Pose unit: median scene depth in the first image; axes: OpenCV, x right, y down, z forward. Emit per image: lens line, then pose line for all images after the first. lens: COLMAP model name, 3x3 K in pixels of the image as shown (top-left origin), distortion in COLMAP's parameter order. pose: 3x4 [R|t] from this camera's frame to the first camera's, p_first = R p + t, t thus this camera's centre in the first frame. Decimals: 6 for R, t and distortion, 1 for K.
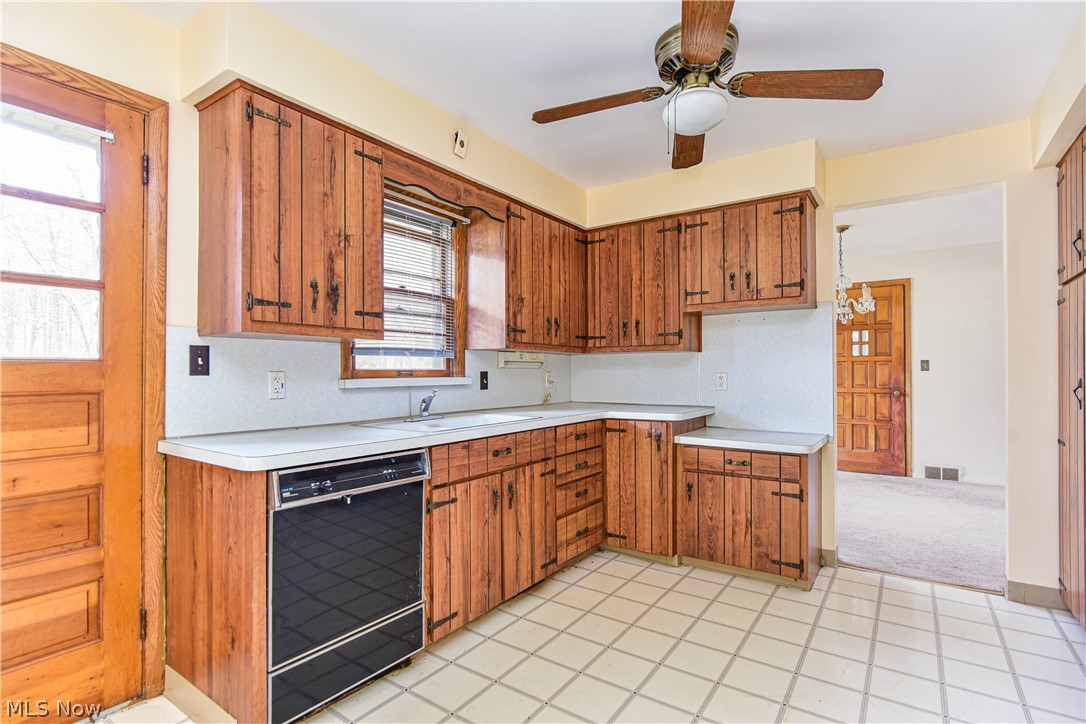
lens RADIAL K [[530.9, 0, 543.0], [0, 530.9, 362.0], [0, 0, 1]] dist [-0.012554, -0.000077]
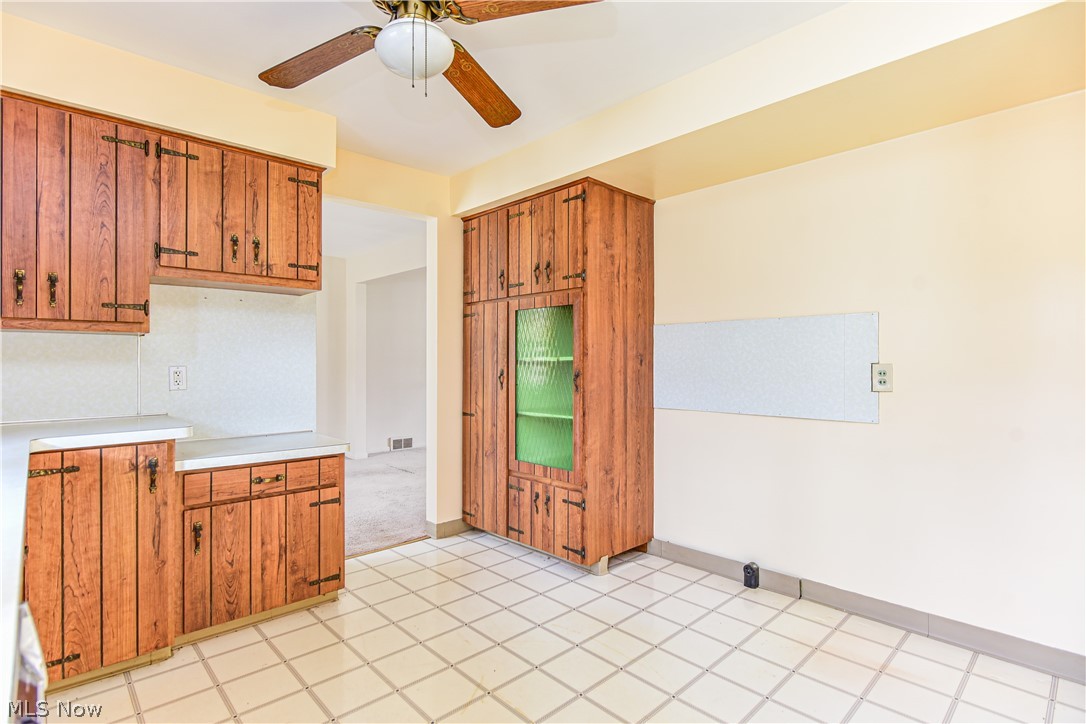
lens RADIAL K [[530.9, 0, 543.0], [0, 530.9, 362.0], [0, 0, 1]] dist [-0.012554, -0.000077]
pose [[0.202352, 0.004755, 0.979301, -0.310968], [-0.018289, 0.999832, -0.001076, 0.006961], [-0.979142, -0.017693, 0.202405, 0.418955]]
